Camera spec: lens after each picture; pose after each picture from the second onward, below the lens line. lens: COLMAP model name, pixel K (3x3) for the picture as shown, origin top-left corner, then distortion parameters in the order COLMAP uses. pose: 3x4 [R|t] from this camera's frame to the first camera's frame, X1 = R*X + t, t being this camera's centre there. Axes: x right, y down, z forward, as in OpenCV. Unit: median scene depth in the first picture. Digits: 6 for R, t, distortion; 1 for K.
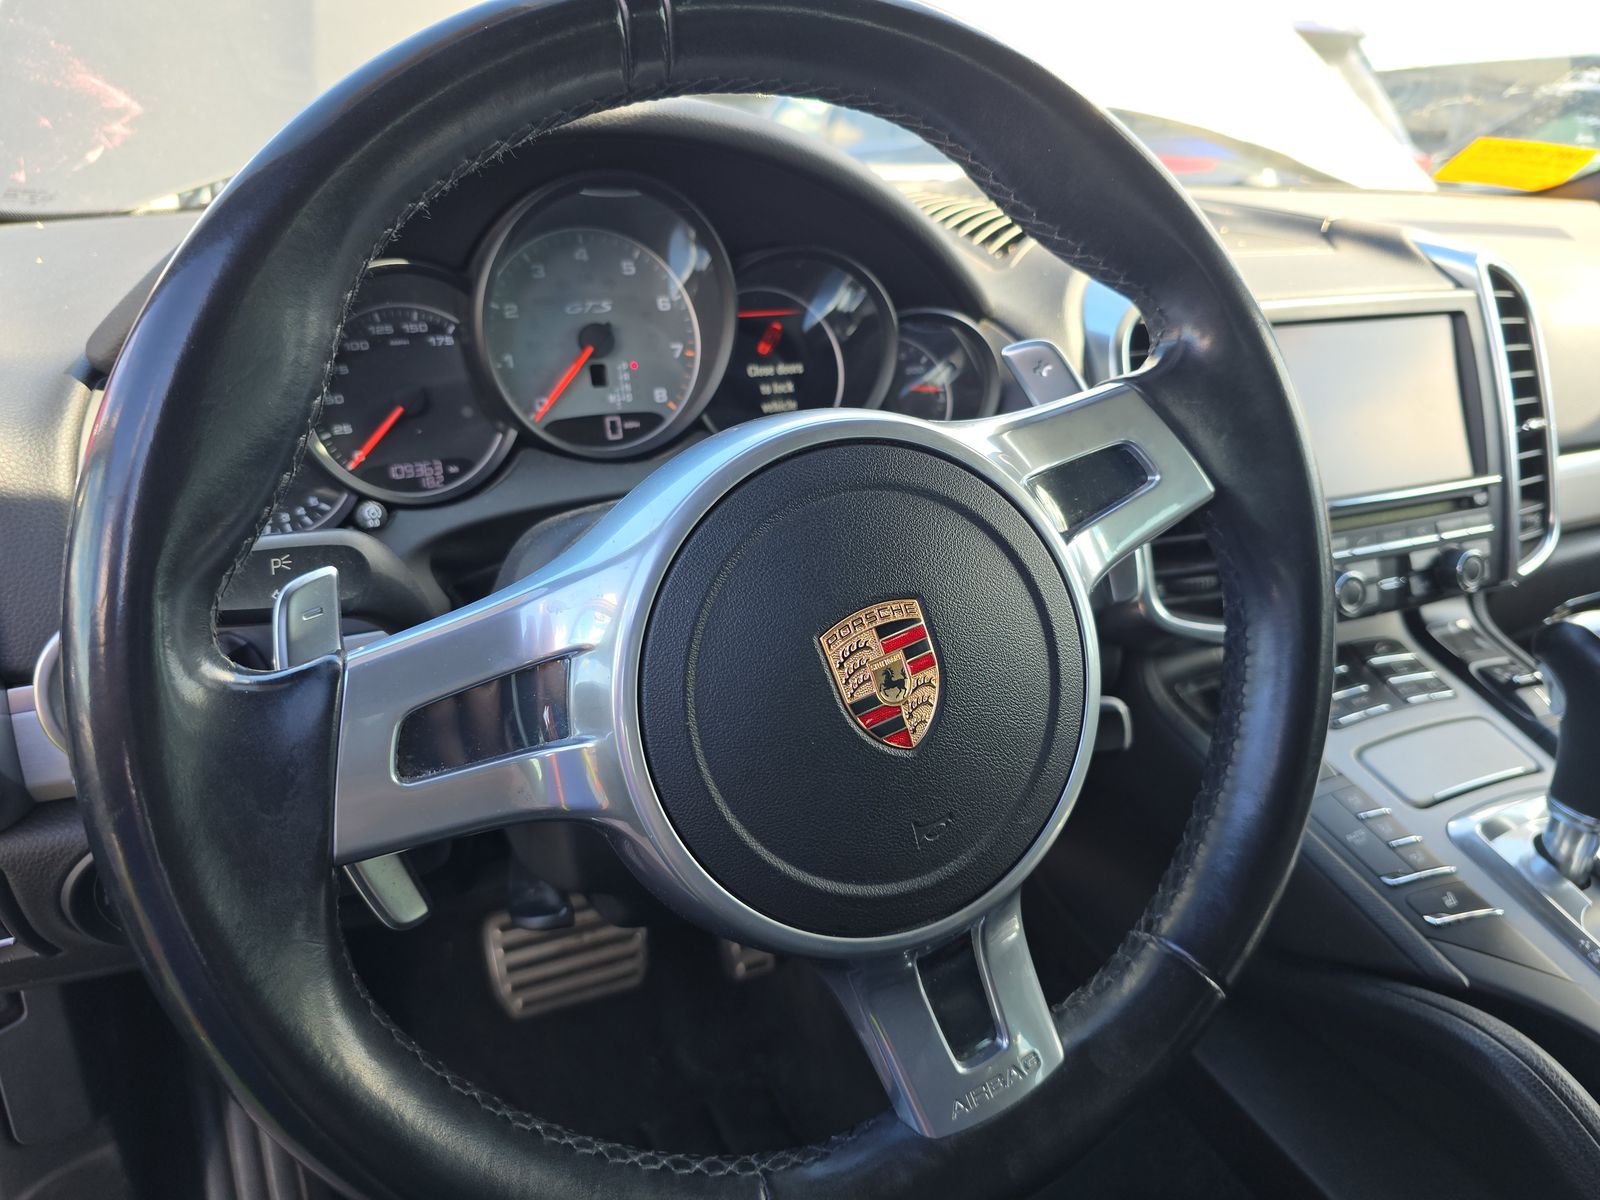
lens RADIAL K [[1104.5, 0, 800.0], [0, 1104.5, 600.0], [0, 0, 1]] dist [-0.004393, -0.002694]
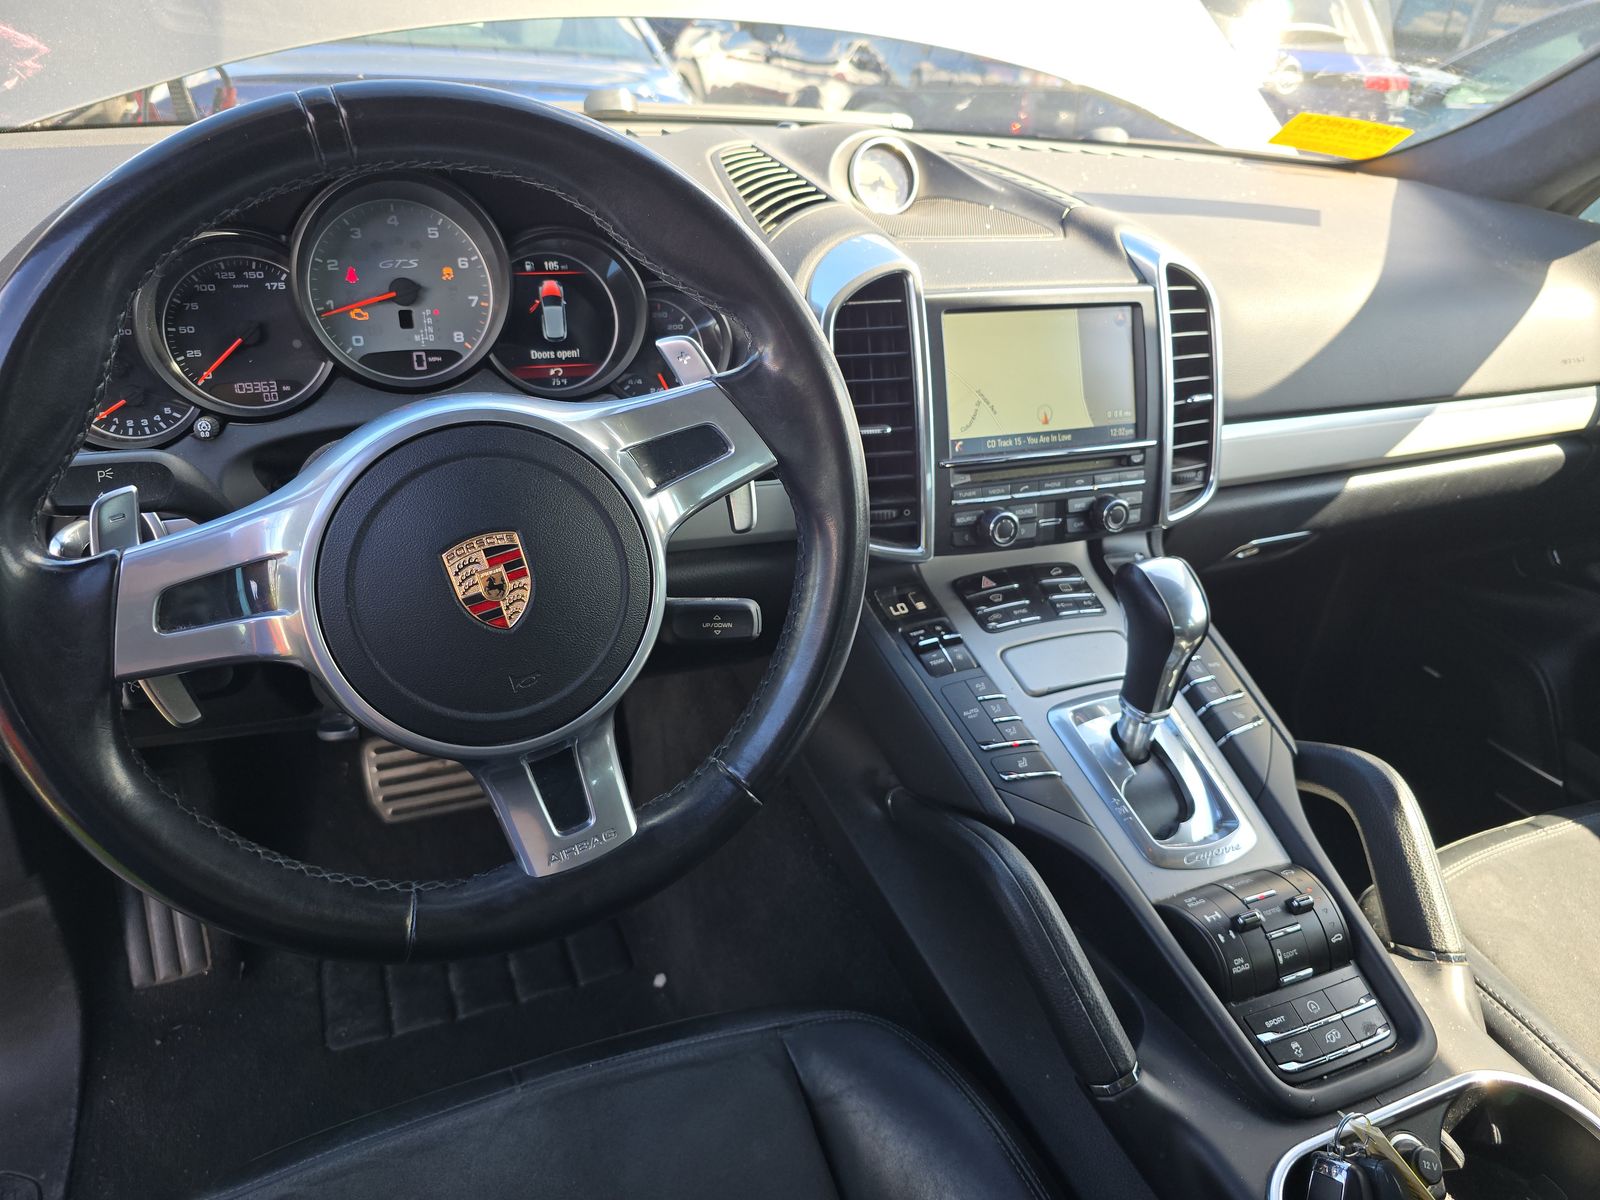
lens RADIAL K [[1087.4, 0, 800.0], [0, 1087.4, 600.0], [0, 0, 1]] dist [0.006332, -0.014947]
pose [[0.997634, 0.064865, 0.022785, 0.263968], [-0.067114, 0.990729, 0.118114, -0.063222], [-0.014913, -0.119364, 0.992739, -0.286745]]
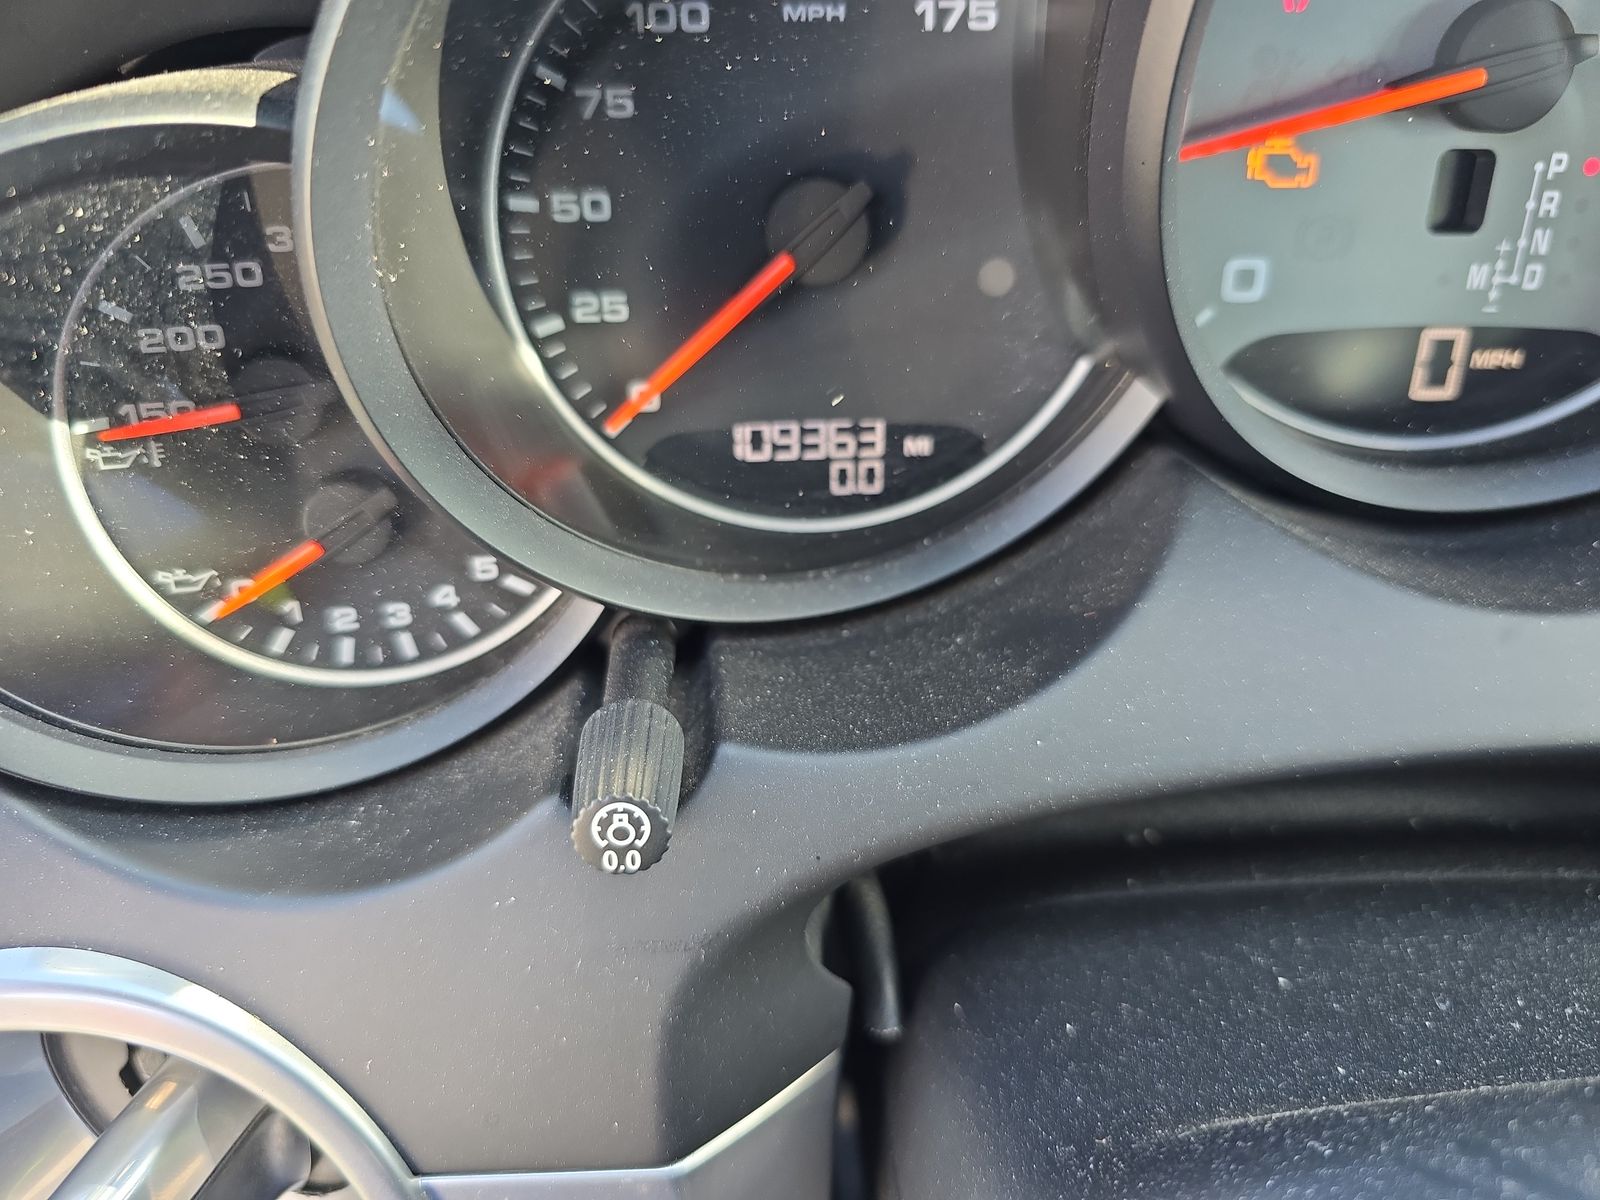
lens RADIAL K [[1158.0, 0, 800.0], [0, 1158.0, 600.0], [0, 0, 1]] dist [-0.045991, -0.000439]
pose [[0.938211, 0.239840, -0.249475, -0.248094], [-0.137665, 0.920058, 0.366800, -0.193266], [0.317504, -0.309792, 0.896225, 0.664576]]
